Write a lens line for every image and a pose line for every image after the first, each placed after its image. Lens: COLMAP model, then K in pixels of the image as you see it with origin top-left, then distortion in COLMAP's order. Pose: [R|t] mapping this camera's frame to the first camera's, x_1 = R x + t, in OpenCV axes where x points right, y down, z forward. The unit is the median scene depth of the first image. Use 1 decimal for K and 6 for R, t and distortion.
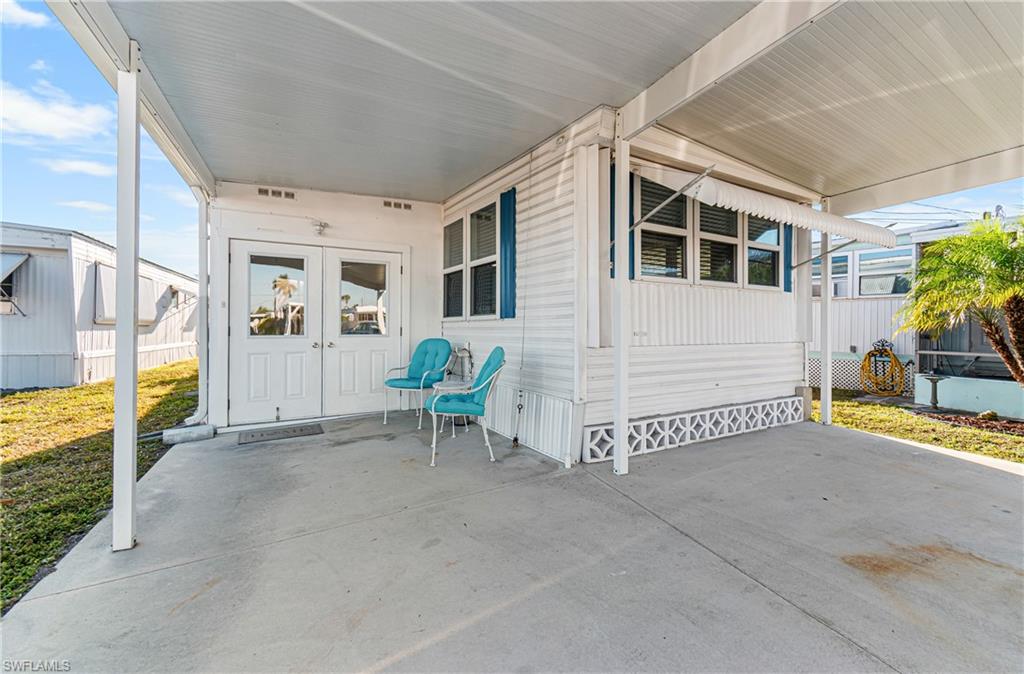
lens RADIAL K [[453.9, 0, 512.7], [0, 453.9, 335.4], [0, 0, 1]] dist [-0.004751, -0.001161]
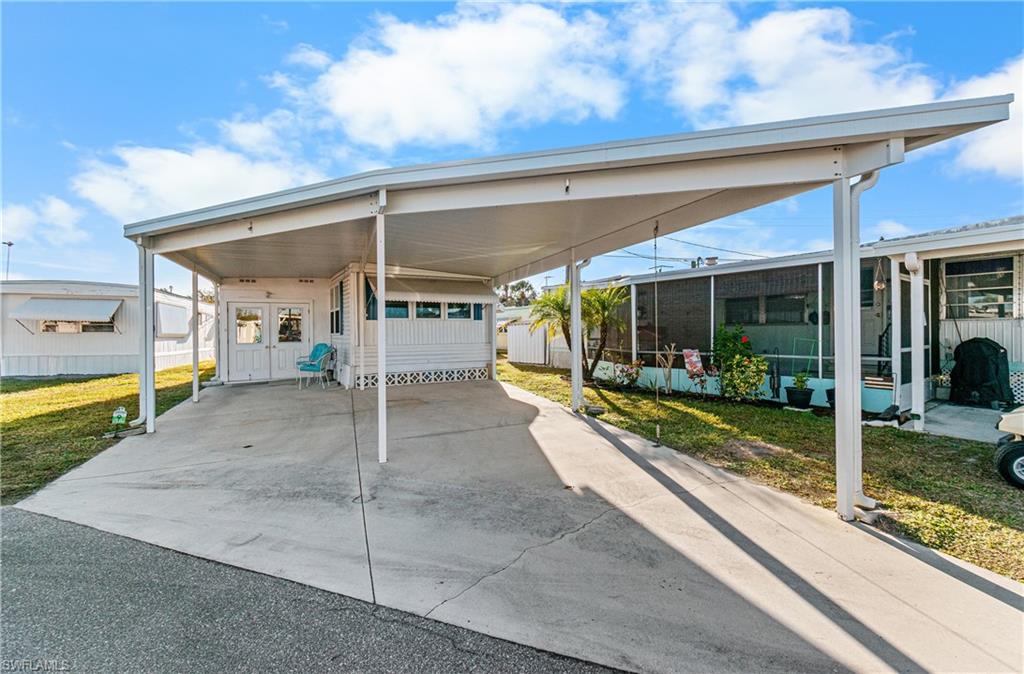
lens RADIAL K [[453.9, 0, 511.3], [0, 453.9, 339.7], [0, 0, 1]] dist [-0.004751, -0.001161]
pose [[0.999484, -0.013838, -0.028984, 0.846115], [0.013972, 0.999893, 0.004414, -0.008556], [0.028920, -0.004817, 0.999570, -1.213035]]
